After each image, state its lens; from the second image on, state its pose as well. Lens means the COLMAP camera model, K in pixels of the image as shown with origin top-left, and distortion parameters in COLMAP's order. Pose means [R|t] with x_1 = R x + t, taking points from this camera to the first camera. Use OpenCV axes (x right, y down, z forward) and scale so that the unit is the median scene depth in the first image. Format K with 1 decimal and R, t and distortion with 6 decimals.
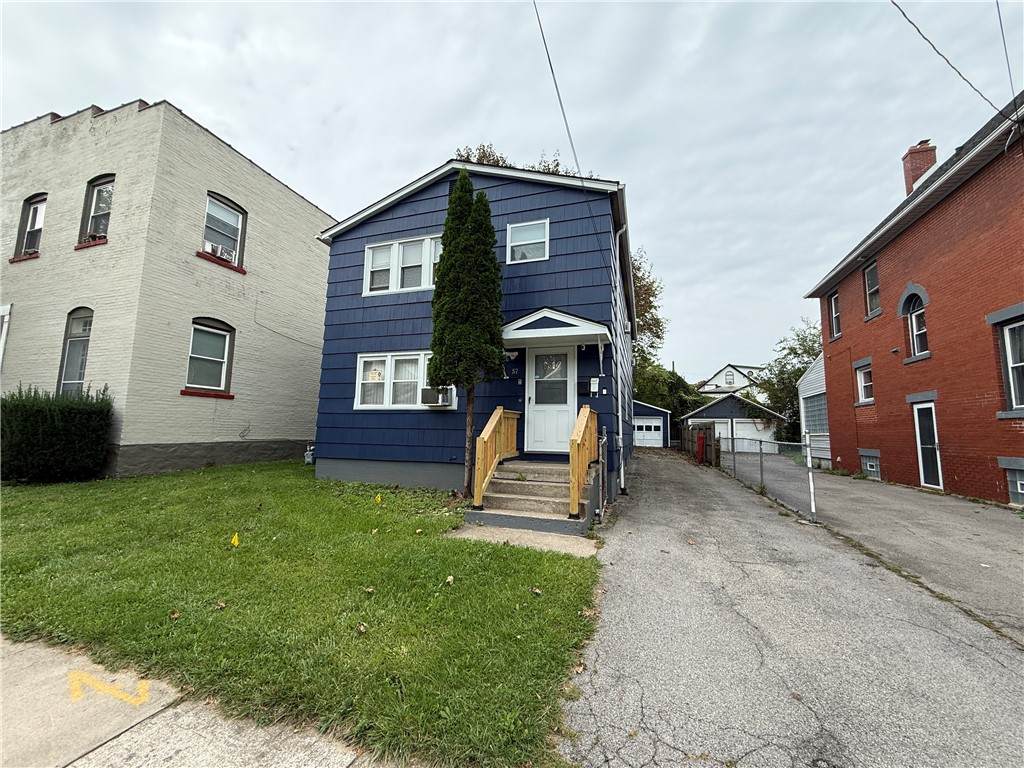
lens RADIAL K [[410.4, 0, 508.3], [0, 410.4, 382.1], [0, 0, 1]] dist [0.000682, 0.000124]
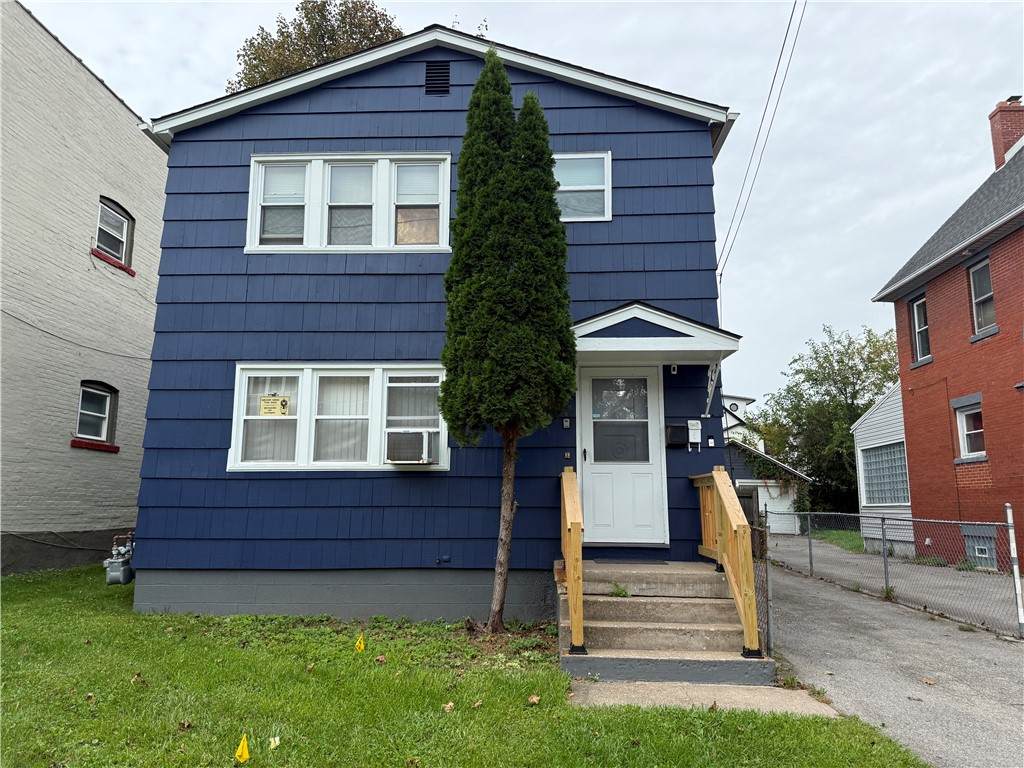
lens RADIAL K [[724.7, 0, 510.5], [0, 724.7, 380.7], [0, 0, 1]] dist [0.049891, -0.054300]
pose [[0.961969, 0.031783, 0.271304, -0.298329], [-0.019656, 0.998687, -0.047300, -0.010078], [-0.272451, 0.040169, 0.961331, 0.026402]]
